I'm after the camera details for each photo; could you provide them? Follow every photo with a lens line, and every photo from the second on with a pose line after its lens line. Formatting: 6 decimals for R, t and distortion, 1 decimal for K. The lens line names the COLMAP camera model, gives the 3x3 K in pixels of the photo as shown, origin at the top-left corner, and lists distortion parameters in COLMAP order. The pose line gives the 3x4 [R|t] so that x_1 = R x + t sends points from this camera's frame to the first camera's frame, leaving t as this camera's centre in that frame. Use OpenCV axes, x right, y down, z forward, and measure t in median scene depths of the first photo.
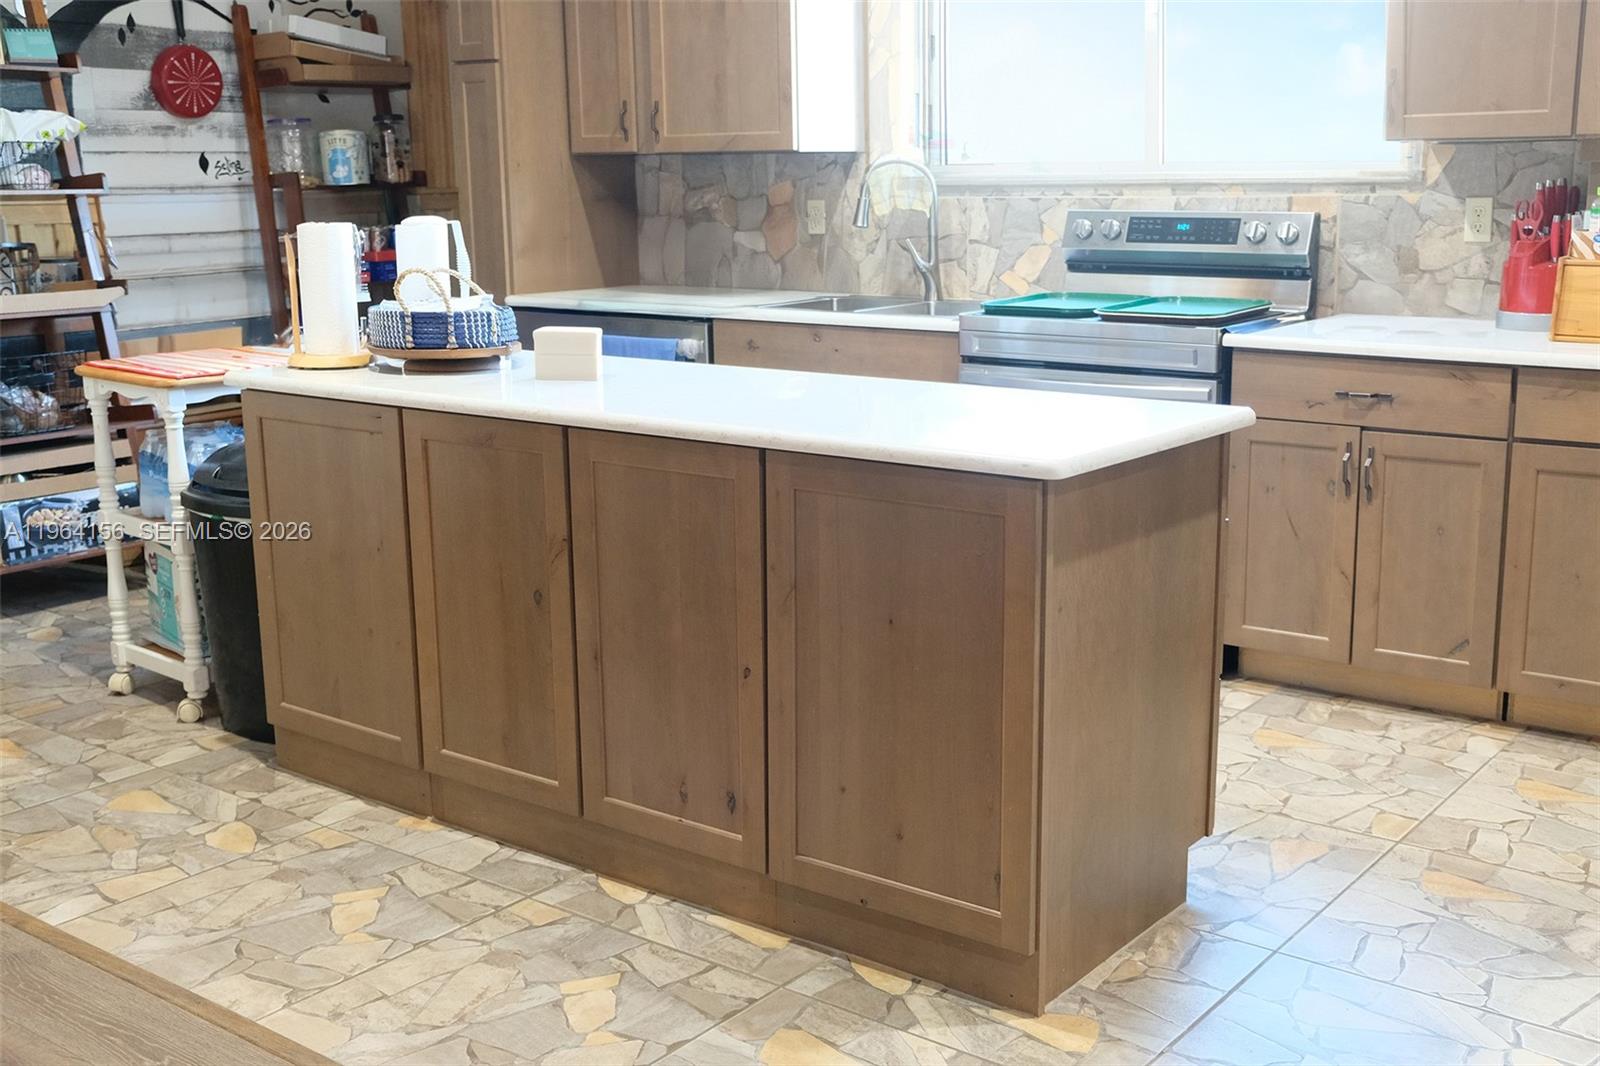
lens RADIAL K [[1717.3, 0, 801.3], [0, 1717.3, 532.9], [0, 0, 1]] dist [-0.023956, 0.000000]
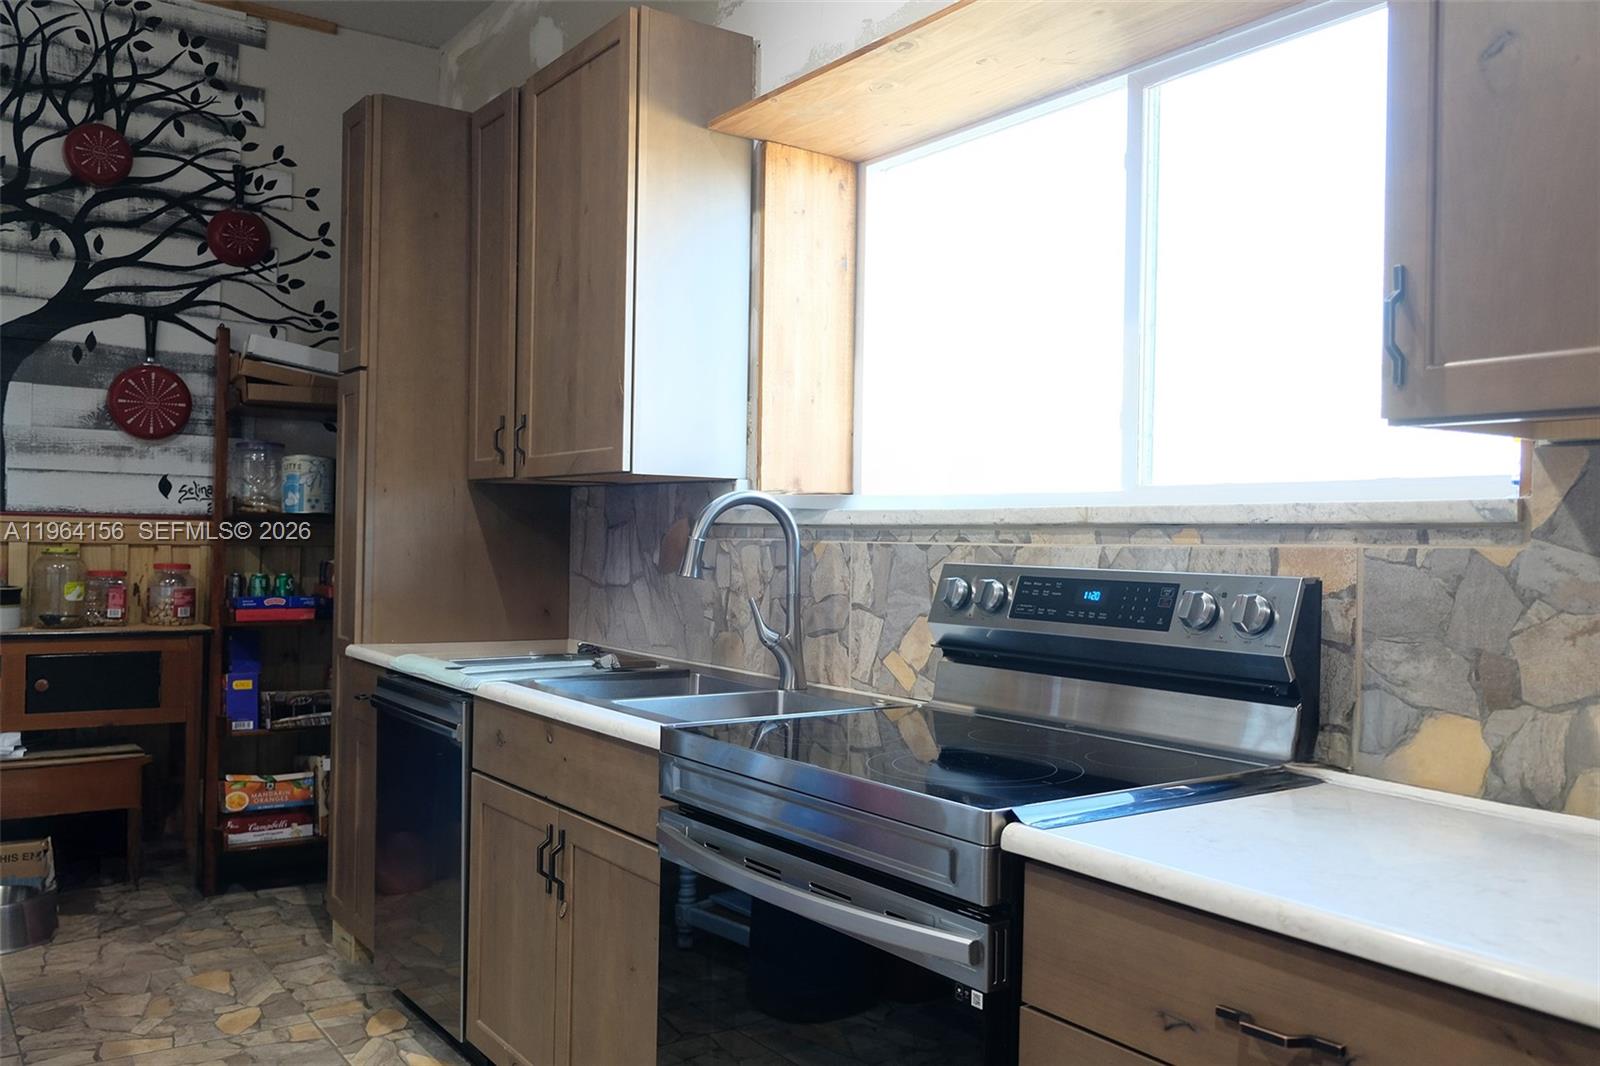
lens RADIAL K [[1305.4, 0, 798.2], [0, 1305.4, 539.2], [0, 0, 1]] dist [-0.035694, -0.001616]
pose [[0.954834, 0.031378, -0.295478, 0.233261], [-0.092930, 0.976060, -0.196651, -0.092541], [0.282234, 0.215228, 0.934891, 0.507796]]
